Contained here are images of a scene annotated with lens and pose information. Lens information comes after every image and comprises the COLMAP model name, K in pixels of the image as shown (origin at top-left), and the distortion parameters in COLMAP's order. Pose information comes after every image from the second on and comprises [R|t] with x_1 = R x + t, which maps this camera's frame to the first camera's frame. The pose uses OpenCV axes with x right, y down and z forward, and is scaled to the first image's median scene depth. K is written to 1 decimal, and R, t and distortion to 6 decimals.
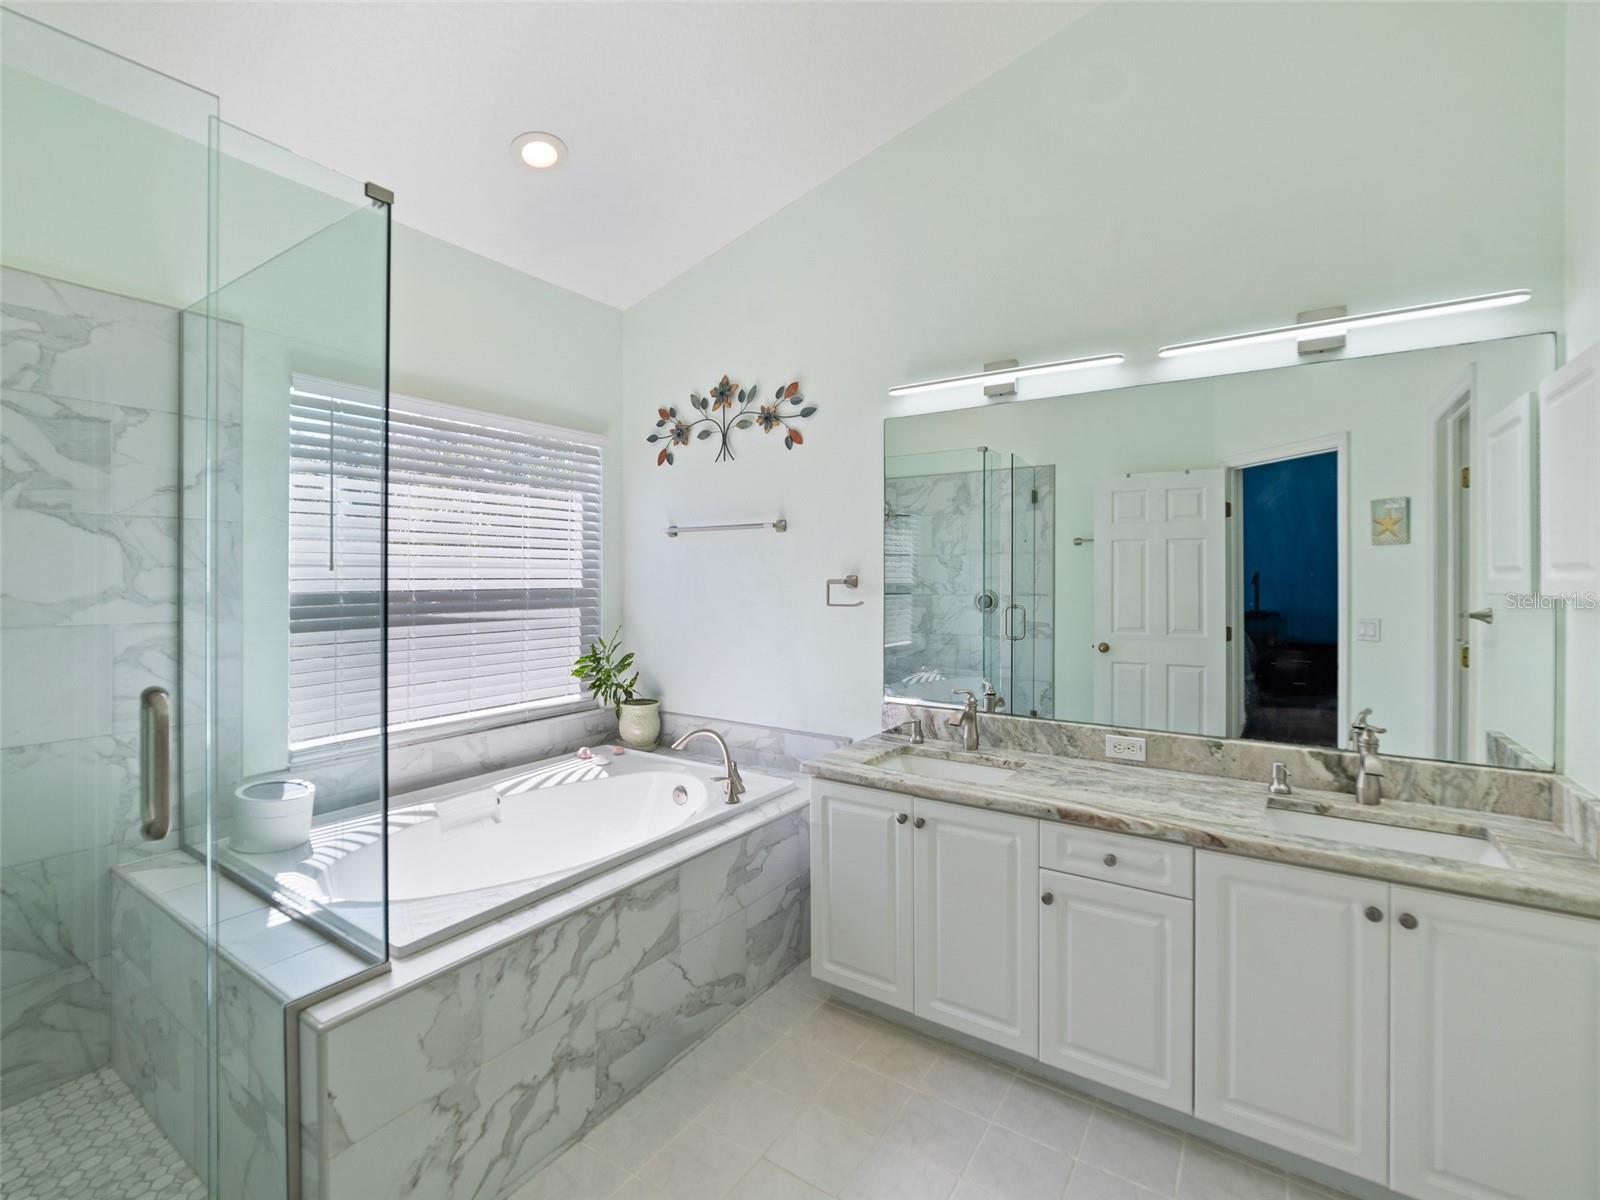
lens RADIAL K [[715.5, 0, 792.8], [0, 715.5, 566.6], [0, 0, 1]] dist [-0.014594, 0.001128]
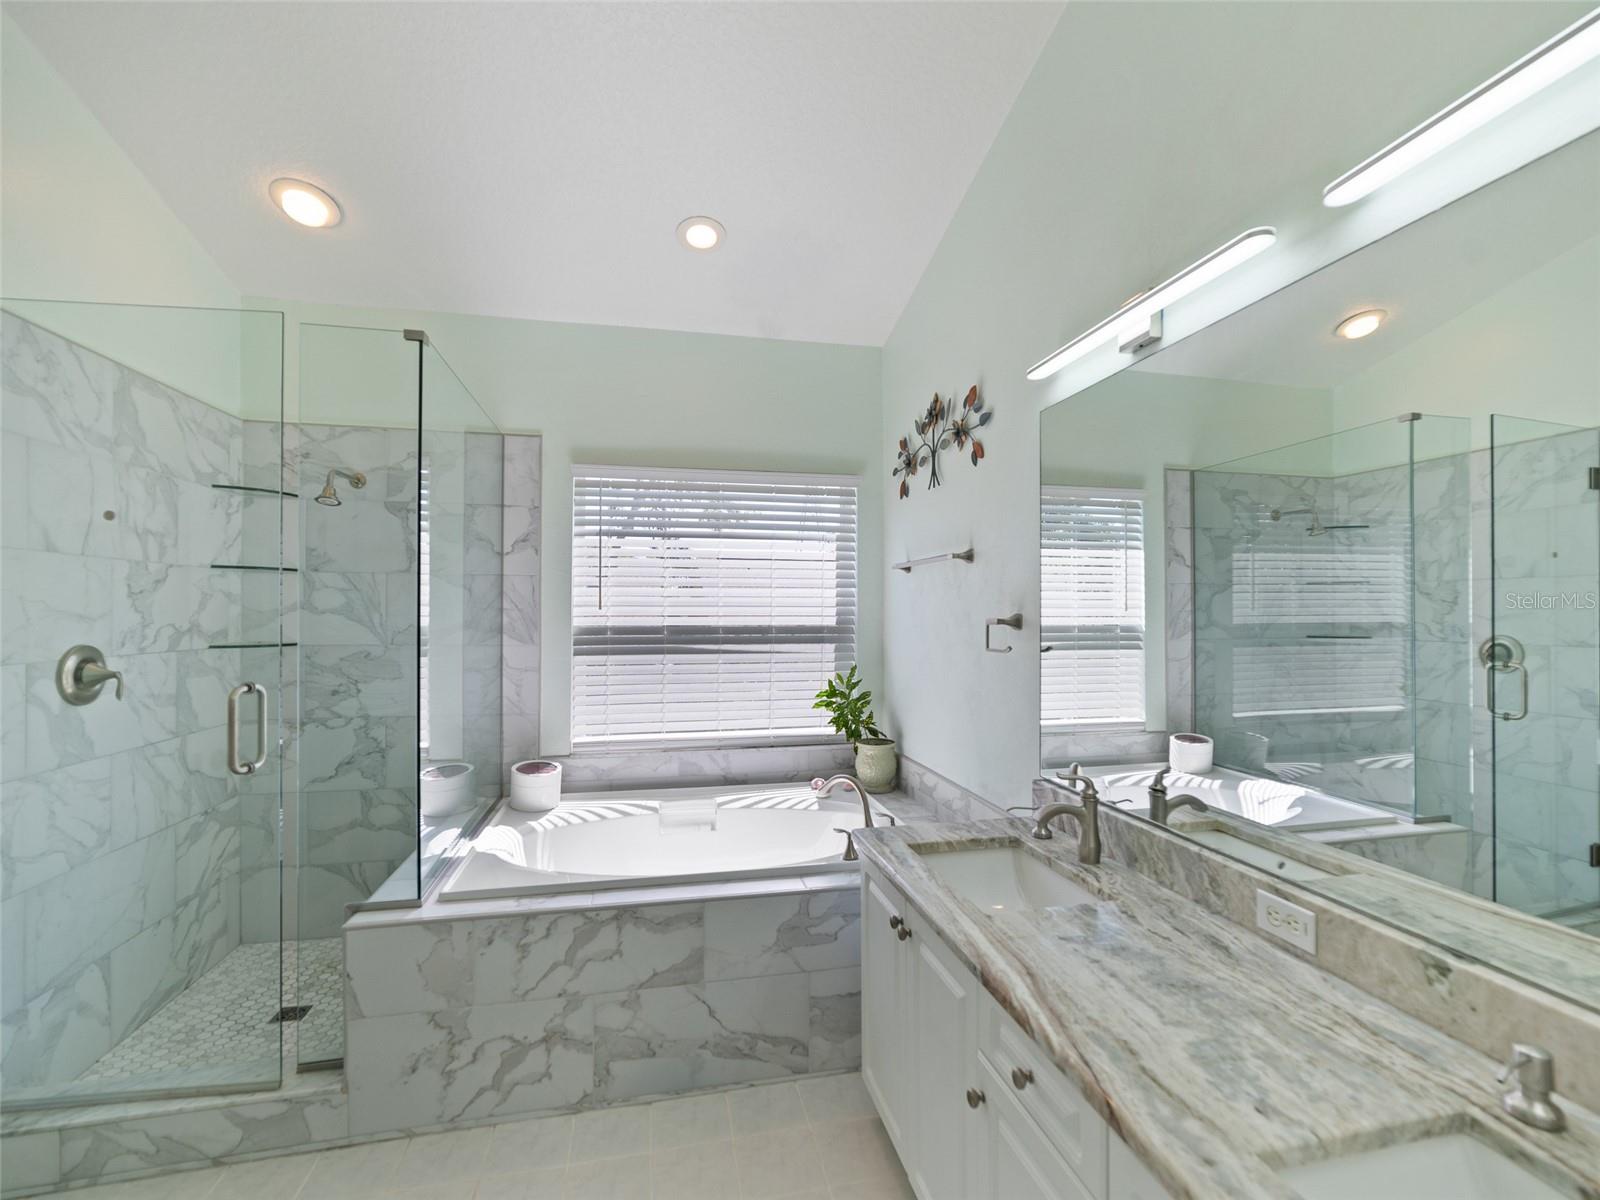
lens RADIAL K [[703.0, 0, 800.0], [0, 703.0, 600.0], [0, 0, 1]] dist [-0.028885, 0.012235]
pose [[0.734263, -0.011123, -0.678774, 0.556542], [0.008570, 0.999938, -0.007115, 0.000603], [0.678811, -0.000593, 0.734313, 0.332172]]
